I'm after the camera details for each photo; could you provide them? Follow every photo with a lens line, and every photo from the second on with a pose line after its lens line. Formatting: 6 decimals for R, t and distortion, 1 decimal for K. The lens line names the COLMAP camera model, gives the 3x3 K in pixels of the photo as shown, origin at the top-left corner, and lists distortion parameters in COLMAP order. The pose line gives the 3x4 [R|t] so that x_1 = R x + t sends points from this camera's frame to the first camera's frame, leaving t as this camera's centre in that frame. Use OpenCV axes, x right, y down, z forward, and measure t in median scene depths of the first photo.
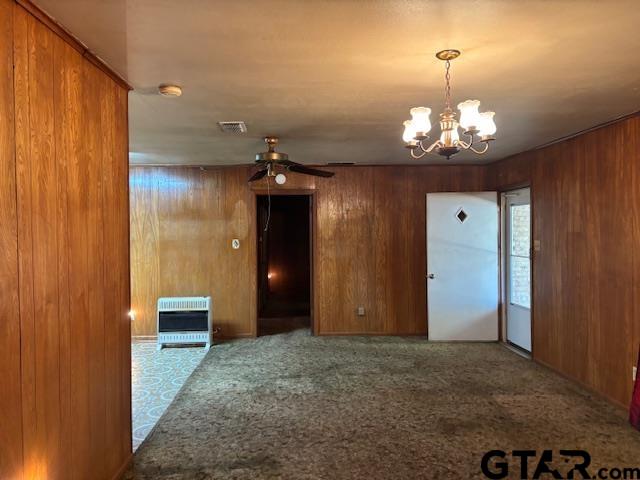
lens RADIAL K [[464.3, 0, 318.9], [0, 464.3, 237.8], [0, 0, 1]] dist [-0.004207, -0.004846]
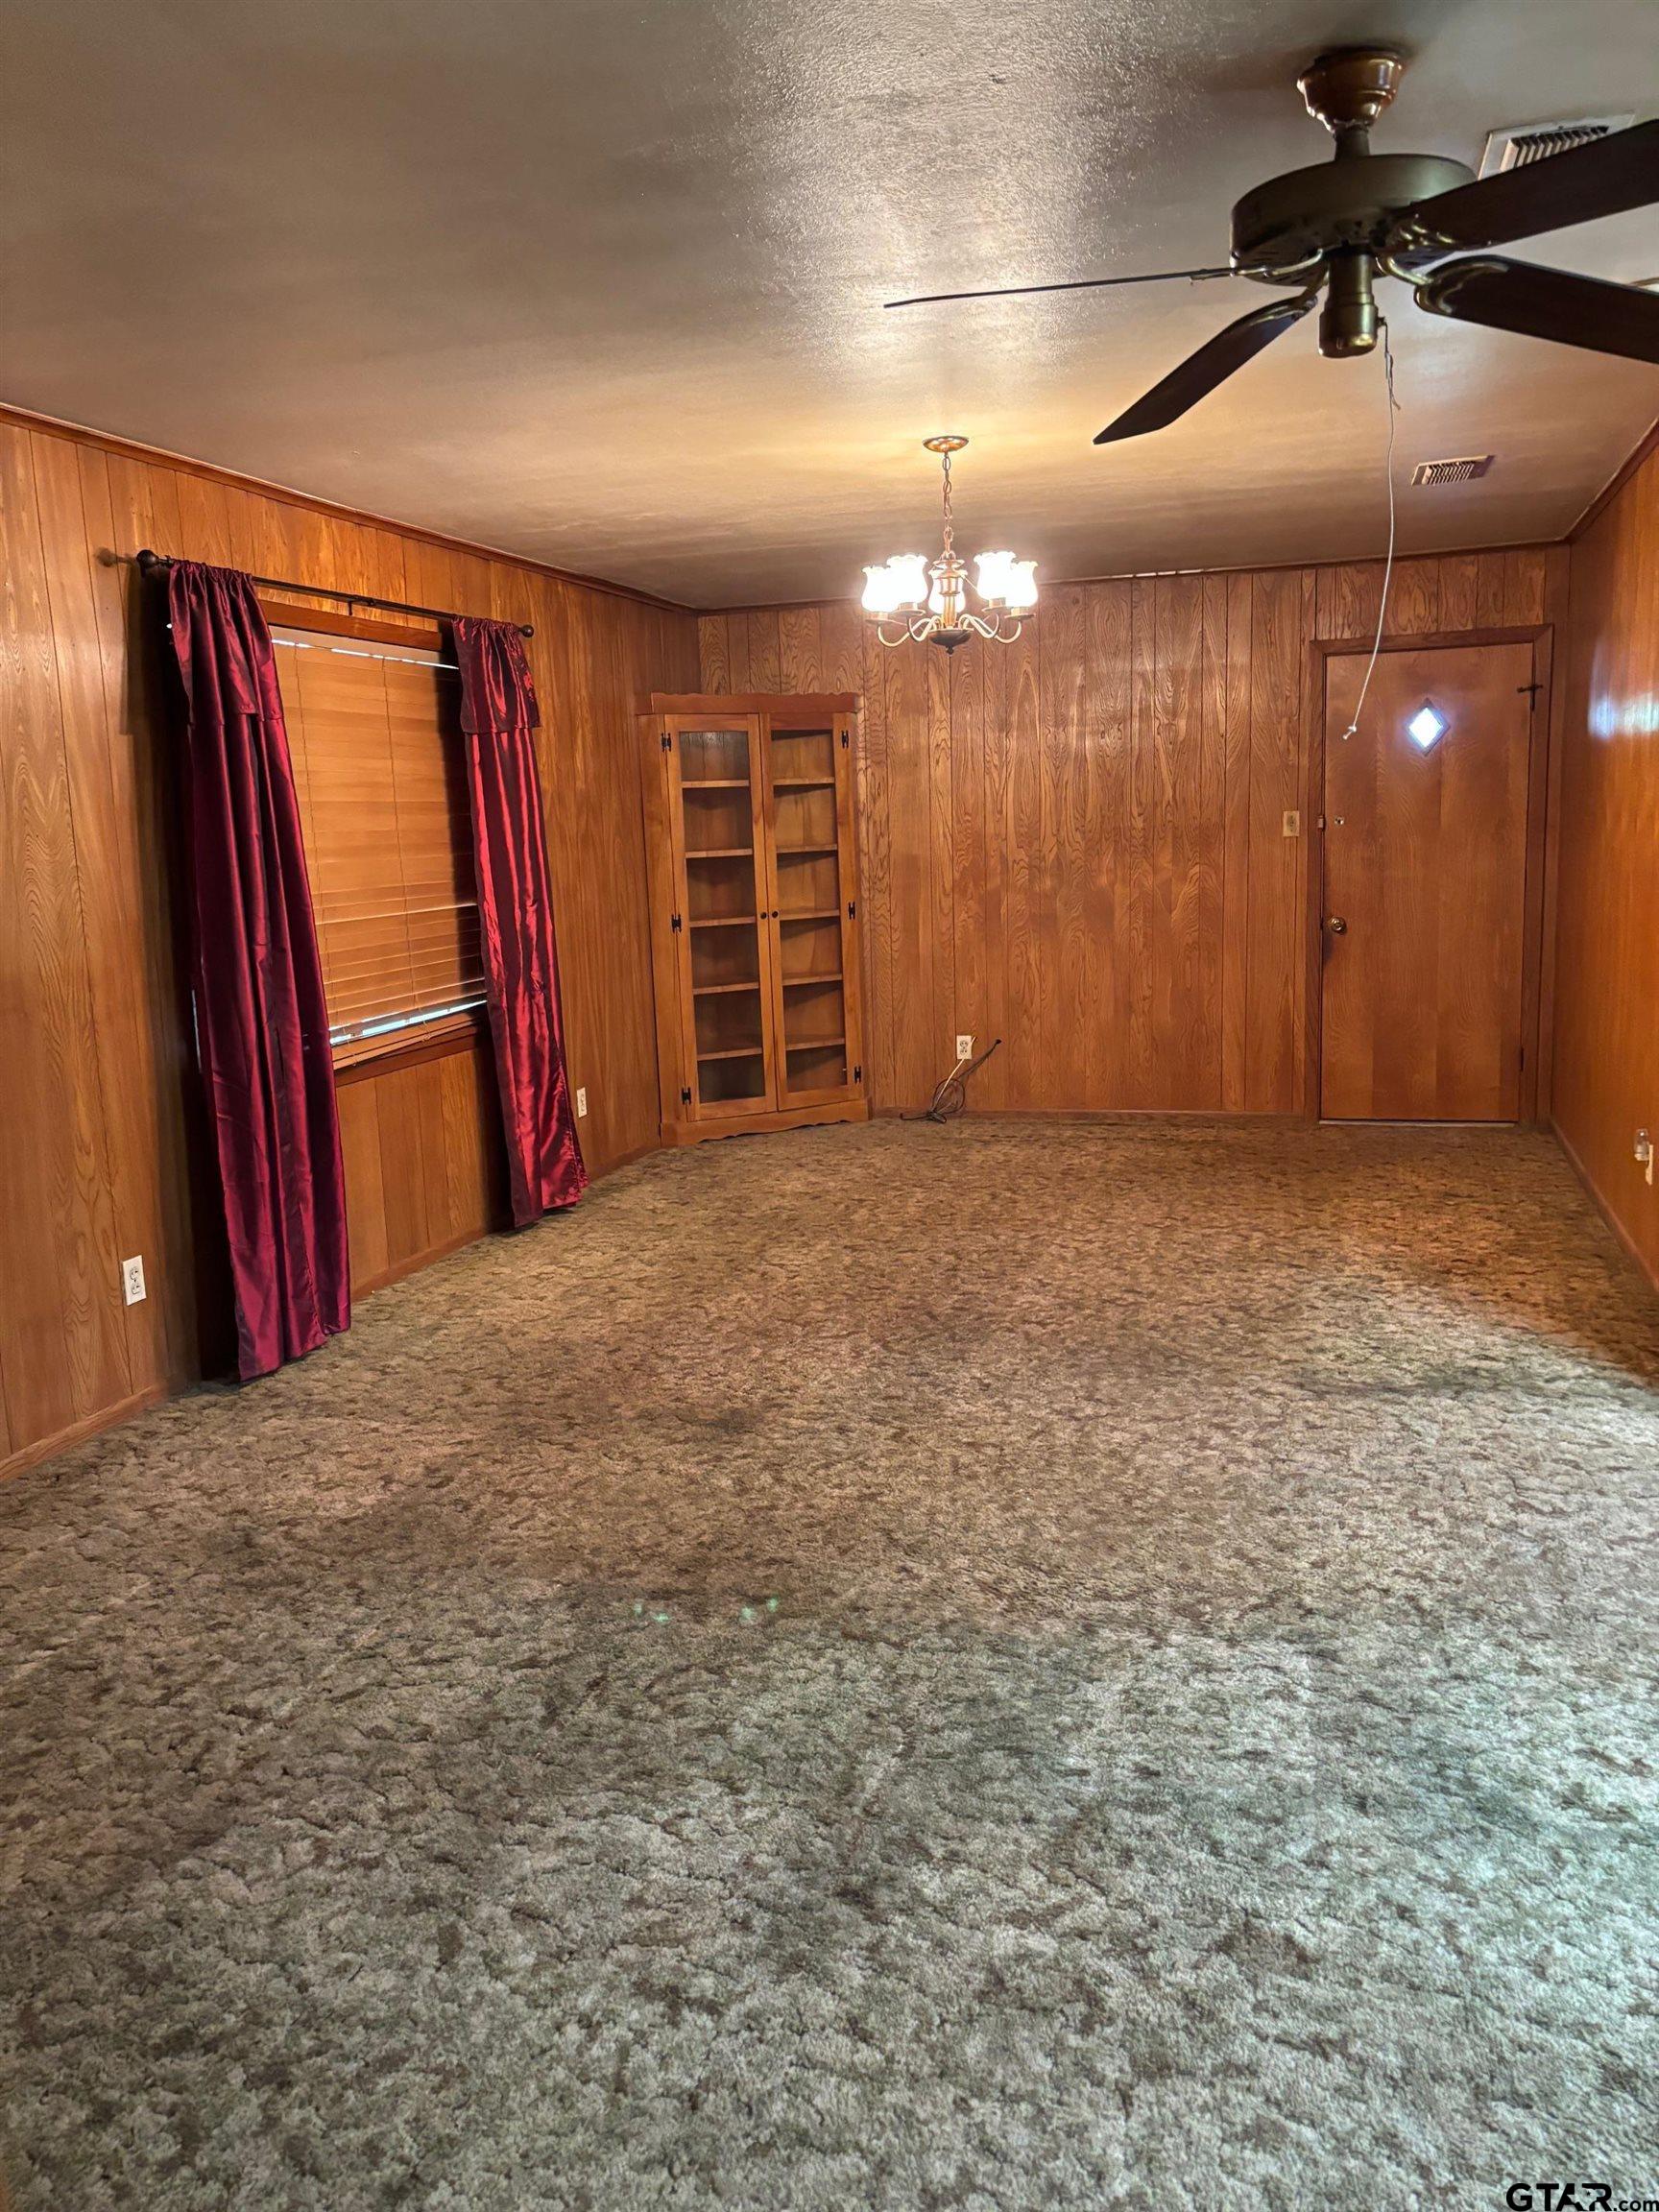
lens RADIAL K [[1604.8, 0, 822.3], [0, 1604.8, 1096.7], [0, 0, 1]] dist [-0.004207, -0.004846]
pose [[-0.936199, -0.015154, 0.351142, -0.148748], [0.054620, 0.980659, 0.187947, -0.011530], [-0.347199, 0.195135, -0.917265, 1.819432]]
